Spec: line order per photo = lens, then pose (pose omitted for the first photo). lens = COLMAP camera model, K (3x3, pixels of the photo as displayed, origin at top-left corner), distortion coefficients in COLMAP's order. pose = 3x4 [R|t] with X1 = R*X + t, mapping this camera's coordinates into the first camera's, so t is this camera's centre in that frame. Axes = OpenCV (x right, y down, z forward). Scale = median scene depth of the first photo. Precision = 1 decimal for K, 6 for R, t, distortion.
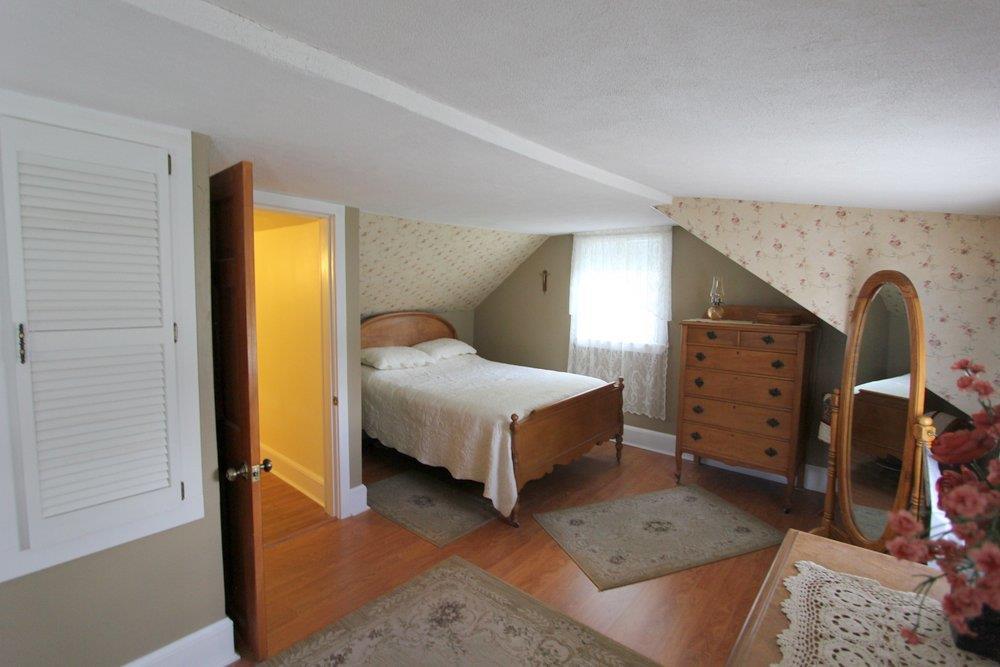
lens RADIAL K [[450.9, 0, 500.0], [0, 450.9, 333.5], [0, 0, 1]] dist [0.001088, 0.000123]
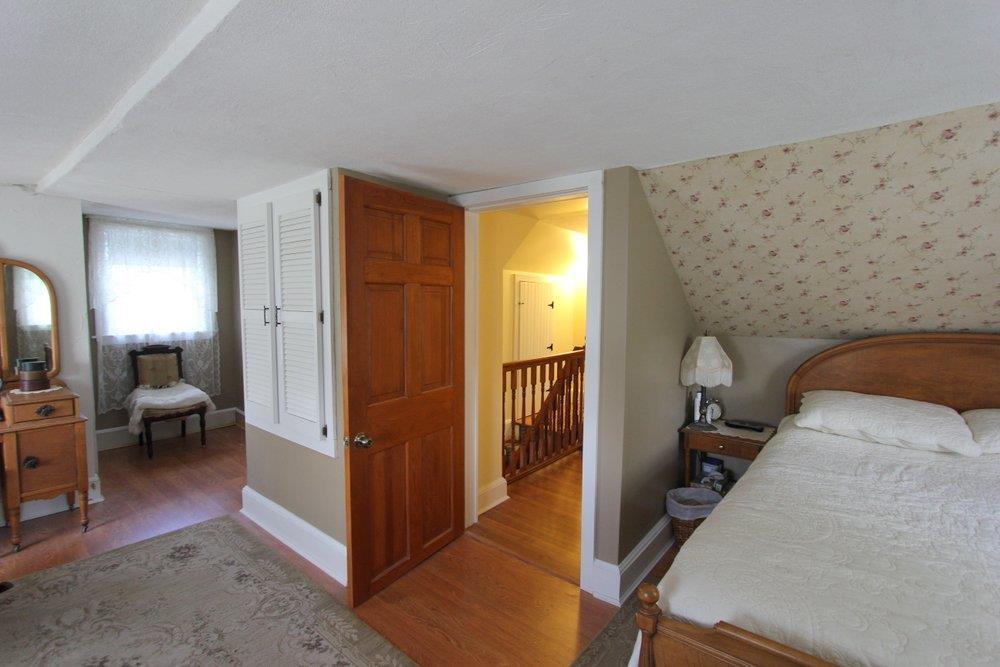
lens RADIAL K [[450.9, 0, 500.0], [0, 450.9, 333.5], [0, 0, 1]] dist [0.001088, 0.000123]
pose [[0.022067, 0.052836, -0.998359, 0.376341], [-0.093221, 0.994361, 0.050564, -0.040564], [0.995401, 0.091953, 0.026868, 0.791821]]
